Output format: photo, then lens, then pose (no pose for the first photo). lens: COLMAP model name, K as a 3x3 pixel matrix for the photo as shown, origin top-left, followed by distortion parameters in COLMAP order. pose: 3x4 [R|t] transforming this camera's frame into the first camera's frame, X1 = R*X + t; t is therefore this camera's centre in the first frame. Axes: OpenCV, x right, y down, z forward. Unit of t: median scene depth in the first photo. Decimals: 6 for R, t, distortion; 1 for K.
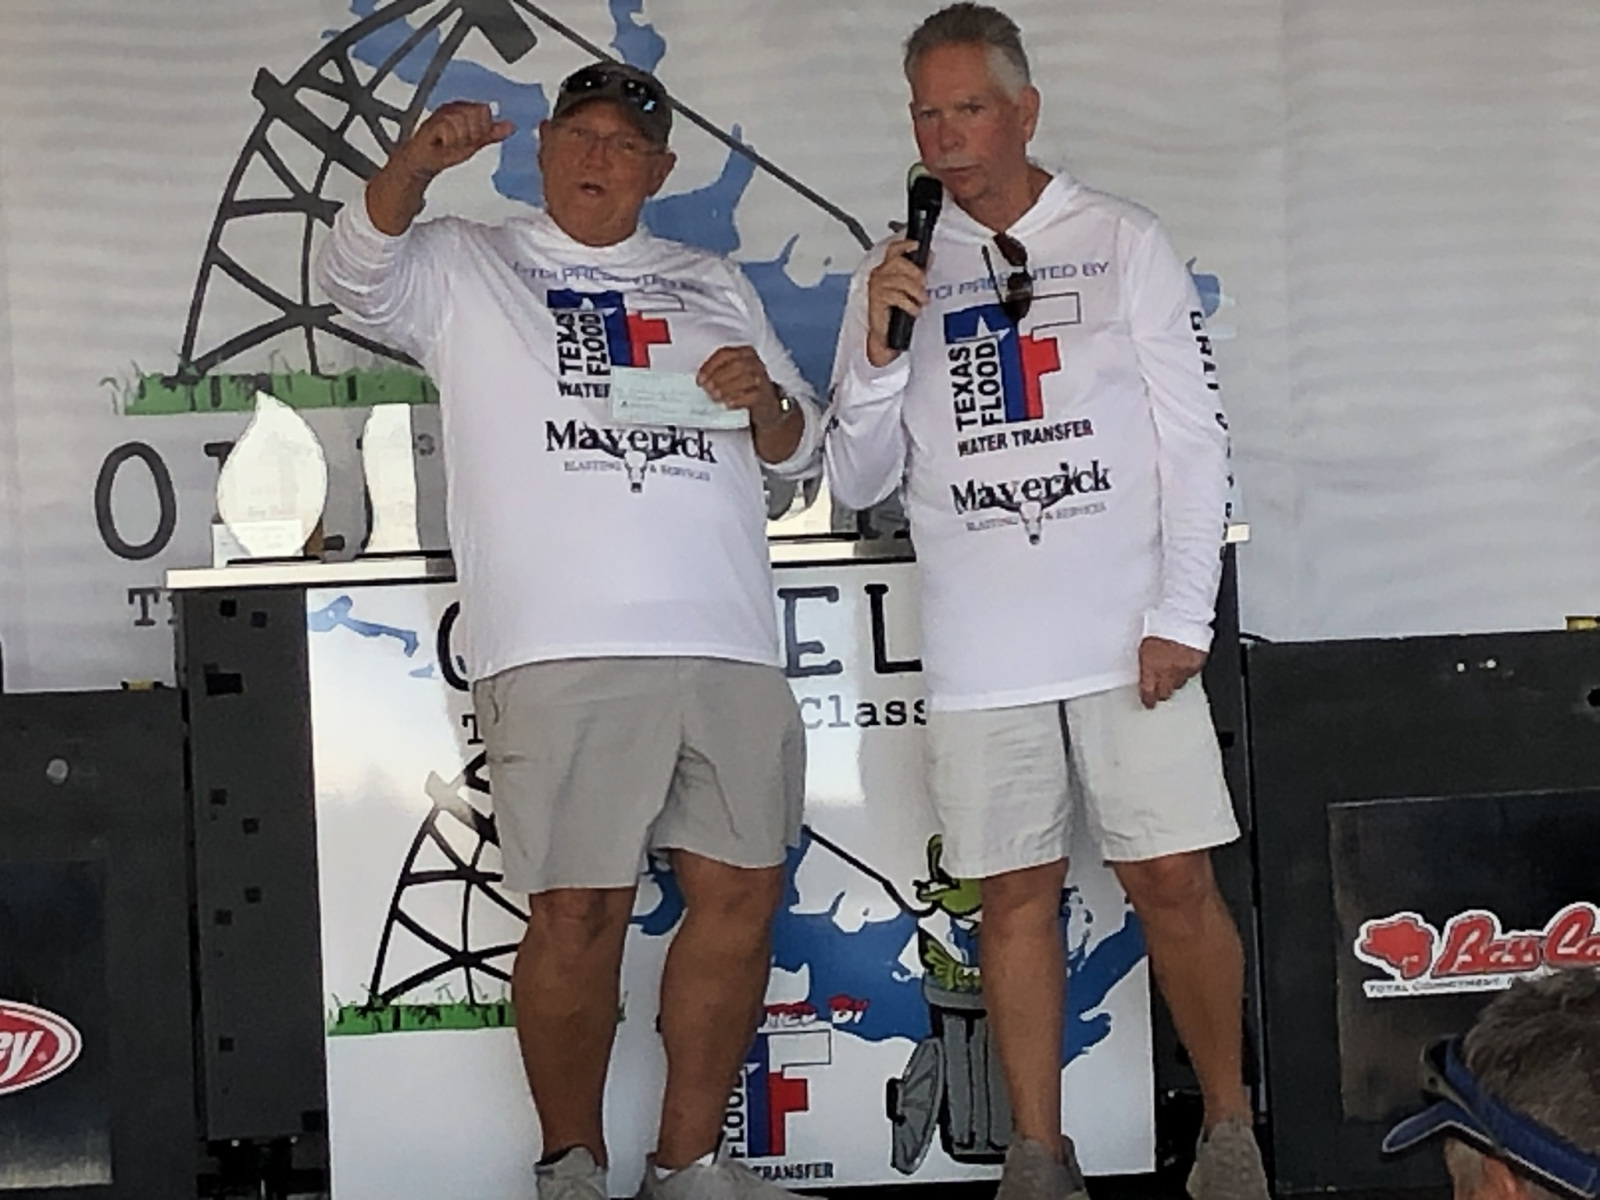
lens RADIAL K [[6448.5, 0, 699.9], [0, 6448.5, 601.7], [0, 0, 1]] dist [0.247977, -0.632667]
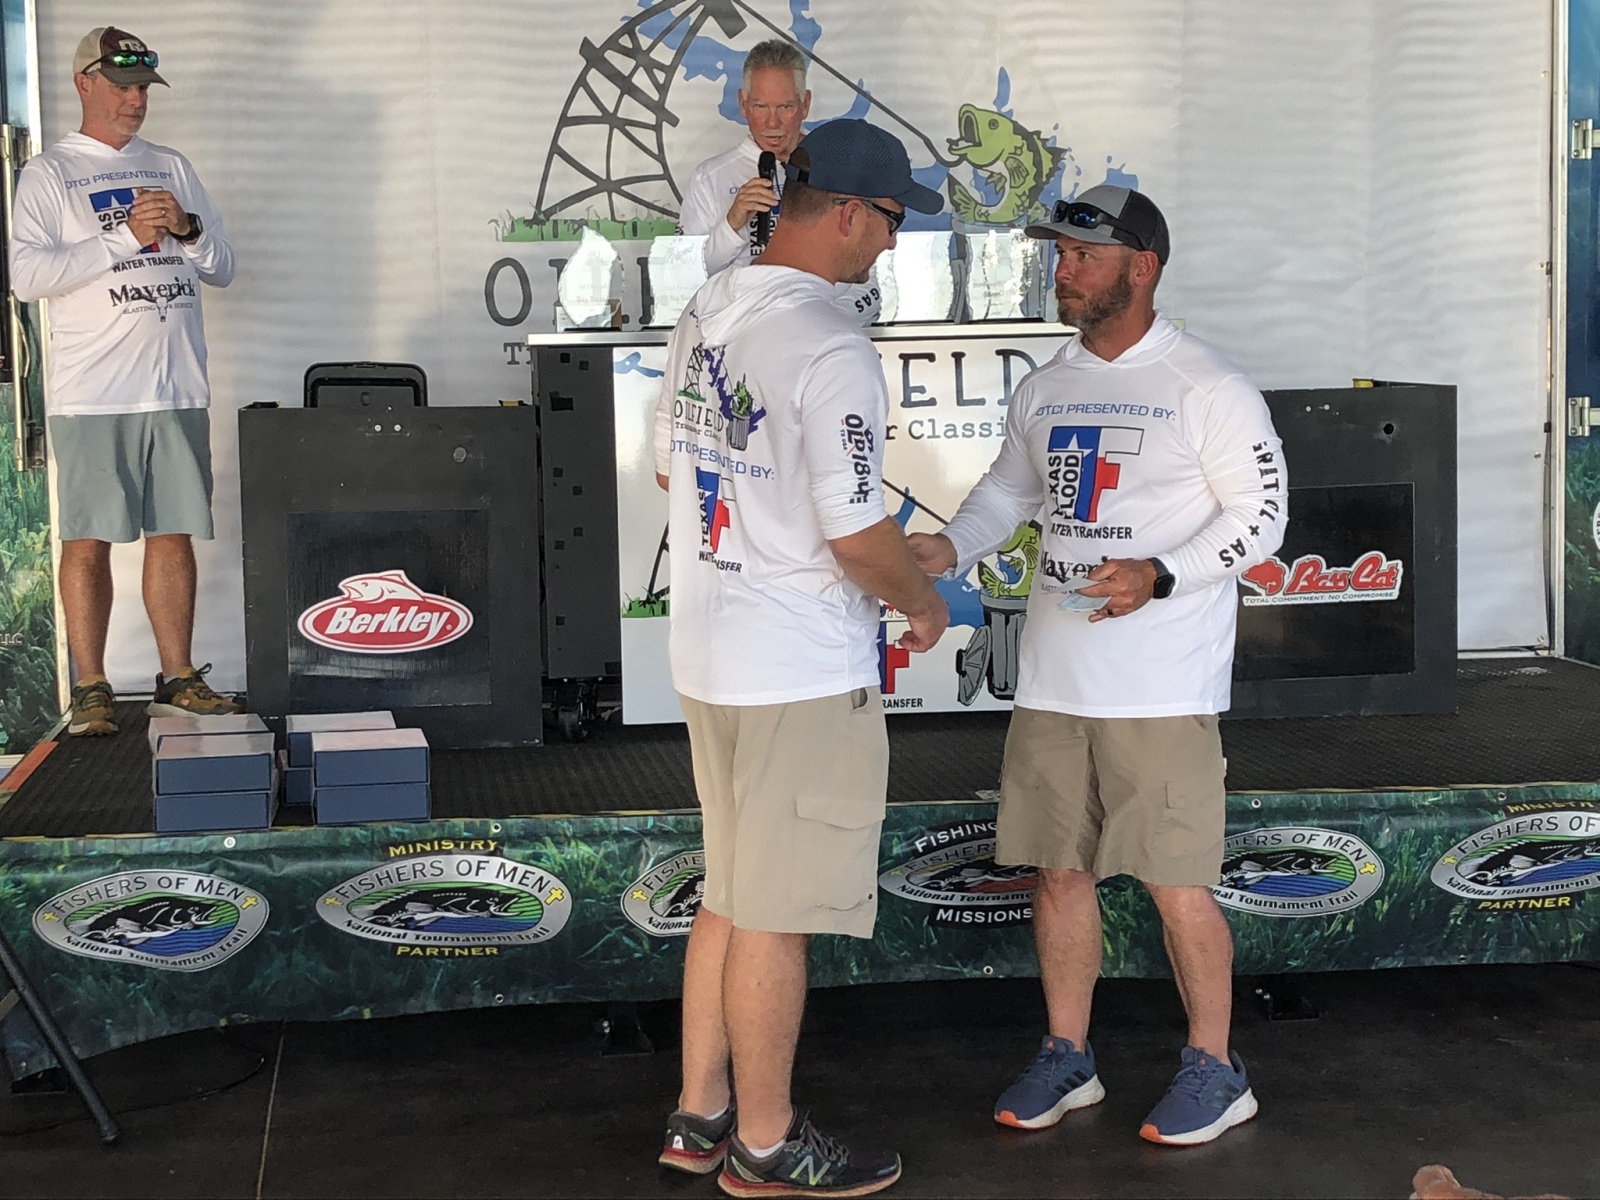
lens RADIAL K [[2851.6, 0, 832.7], [0, 2851.6, 579.8], [0, 0, 1]] dist [0.208544, -1.006692]
pose [[0.999402, 0.019392, 0.028619, -0.024500], [-0.021645, 0.996507, 0.080661, -0.002895], [-0.026954, -0.081233, 0.996331, 0.265907]]
